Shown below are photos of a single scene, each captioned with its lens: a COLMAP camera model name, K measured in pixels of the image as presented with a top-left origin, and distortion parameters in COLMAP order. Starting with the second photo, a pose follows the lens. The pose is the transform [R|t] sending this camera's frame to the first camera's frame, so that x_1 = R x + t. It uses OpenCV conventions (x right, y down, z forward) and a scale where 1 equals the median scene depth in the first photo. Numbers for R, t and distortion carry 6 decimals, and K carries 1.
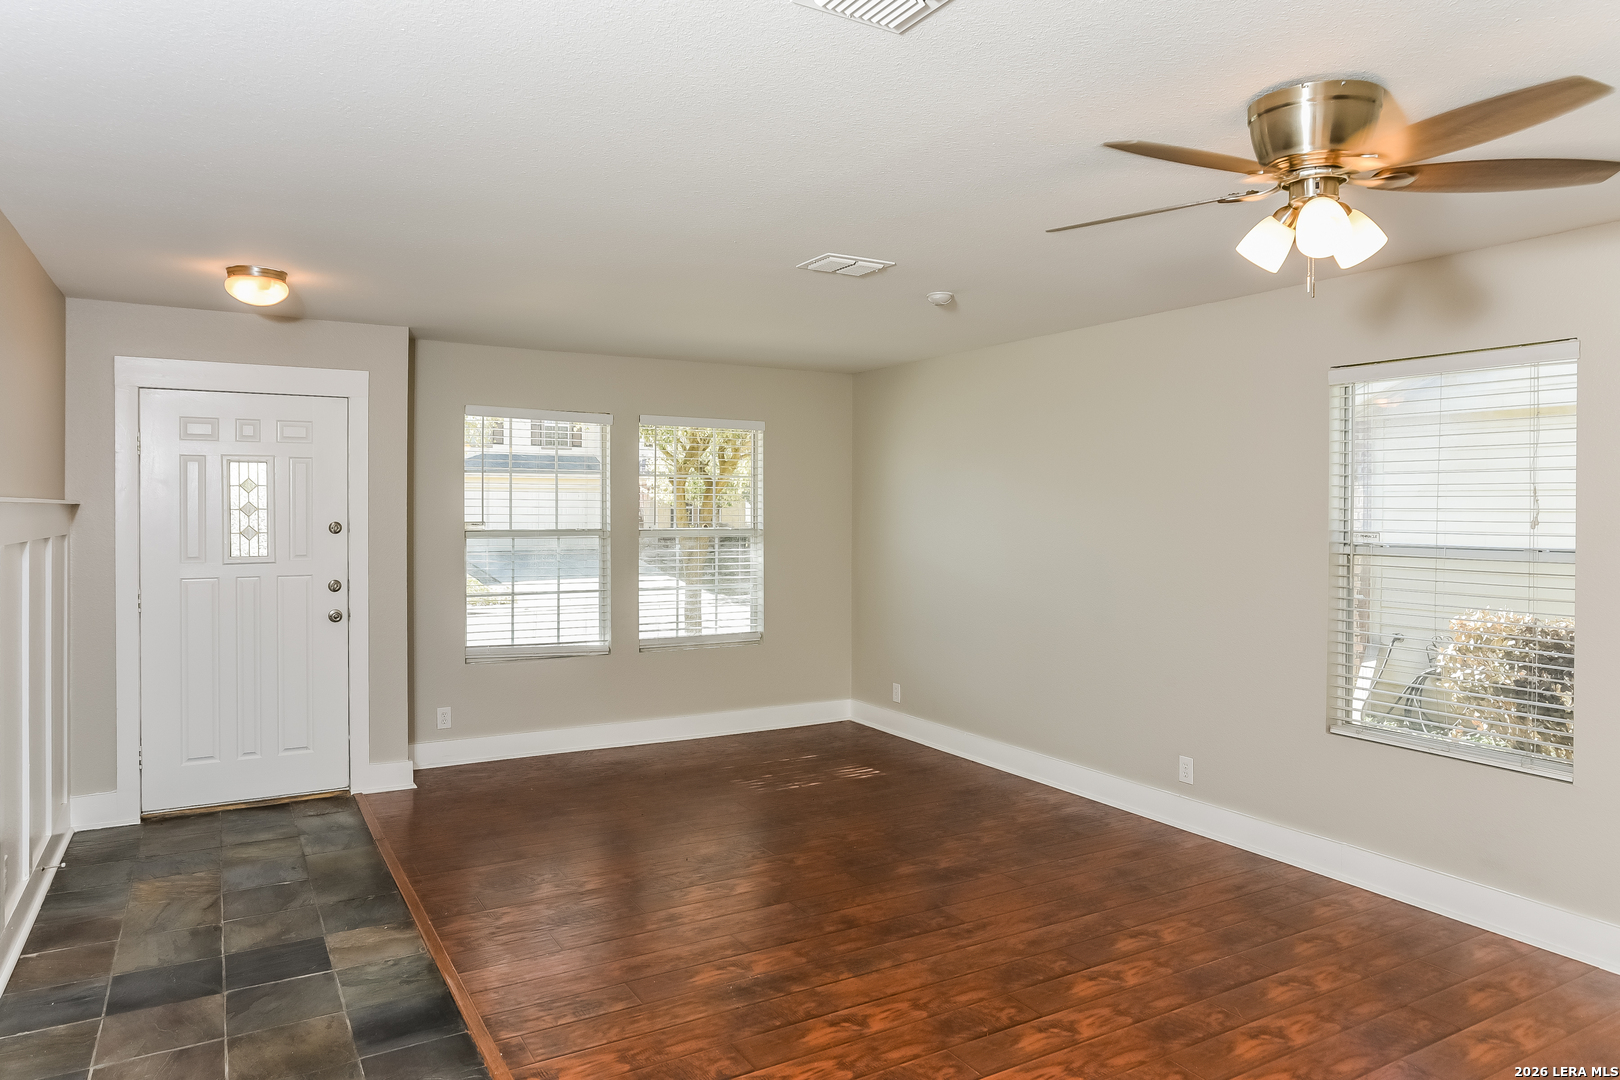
lens RADIAL K [[1028.9, 0, 810.8], [0, 1028.9, 533.4], [0, 0, 1]] dist [0.001002, 0.007256]
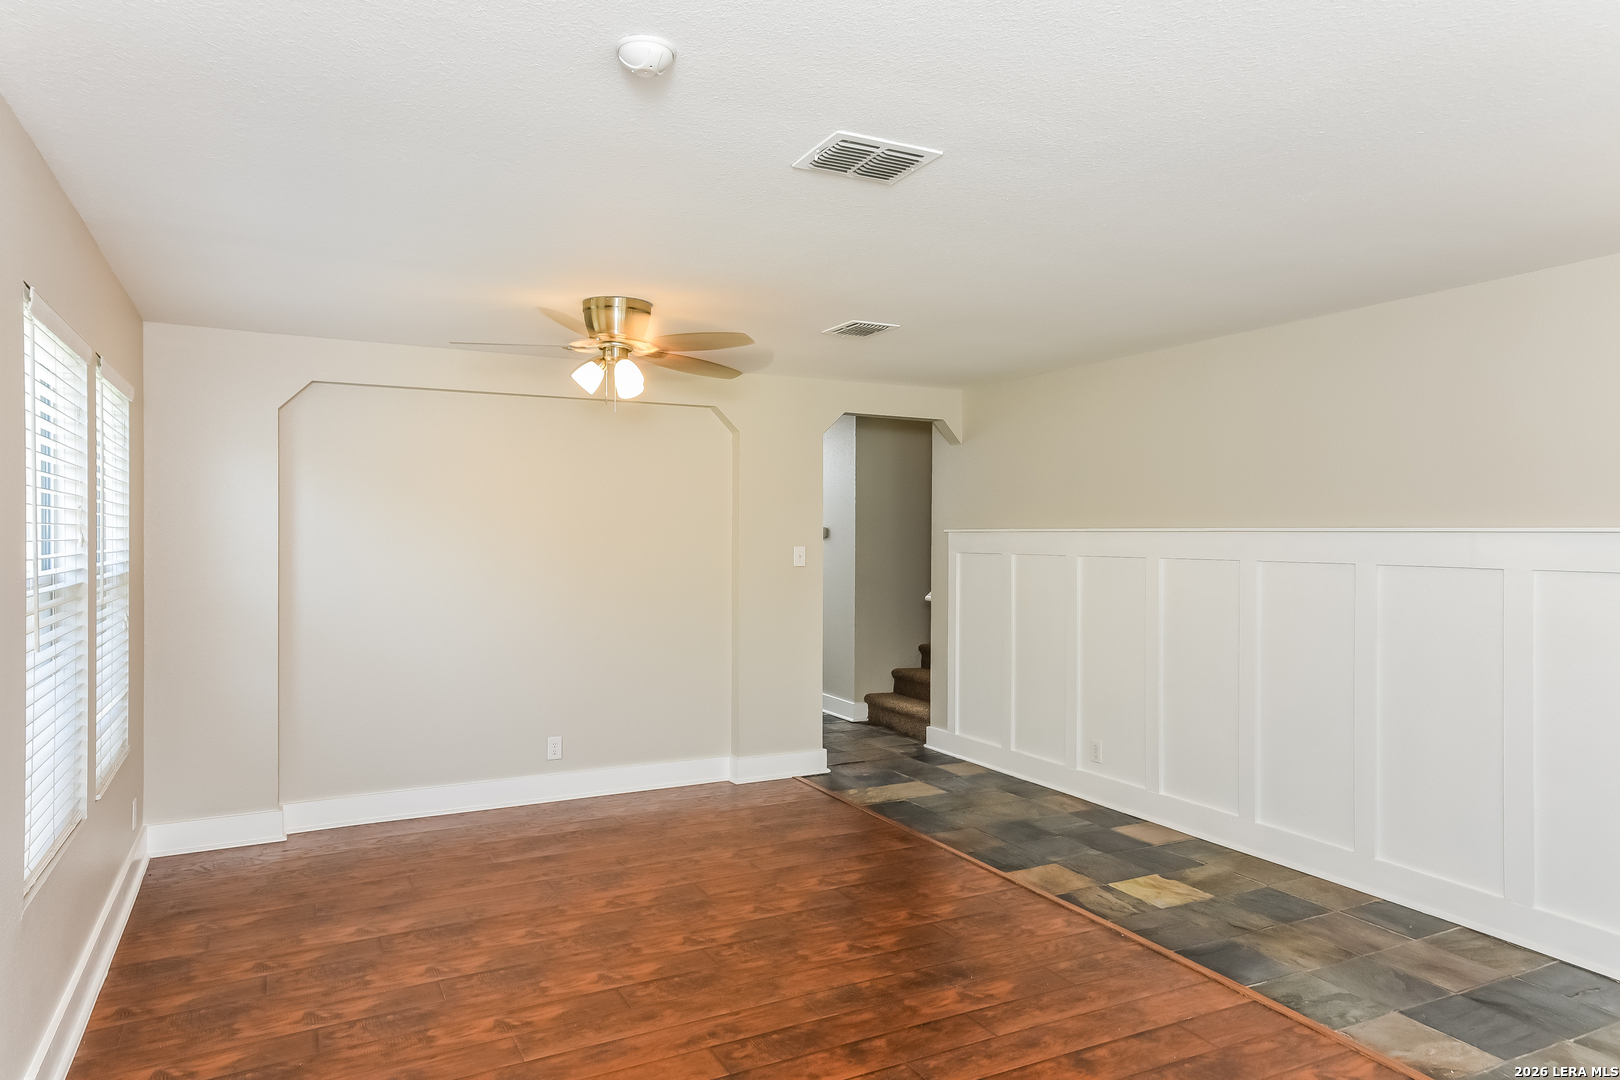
lens RADIAL K [[1028.9, 0, 808.9], [0, 1028.9, 537.1], [0, 0, 1]] dist [0.001002, 0.007256]
pose [[-0.998862, -0.007514, 0.047105, 0.042881], [-0.006118, 0.999540, 0.029706, -0.045445], [-0.047306, 0.029384, -0.998448, 1.978455]]
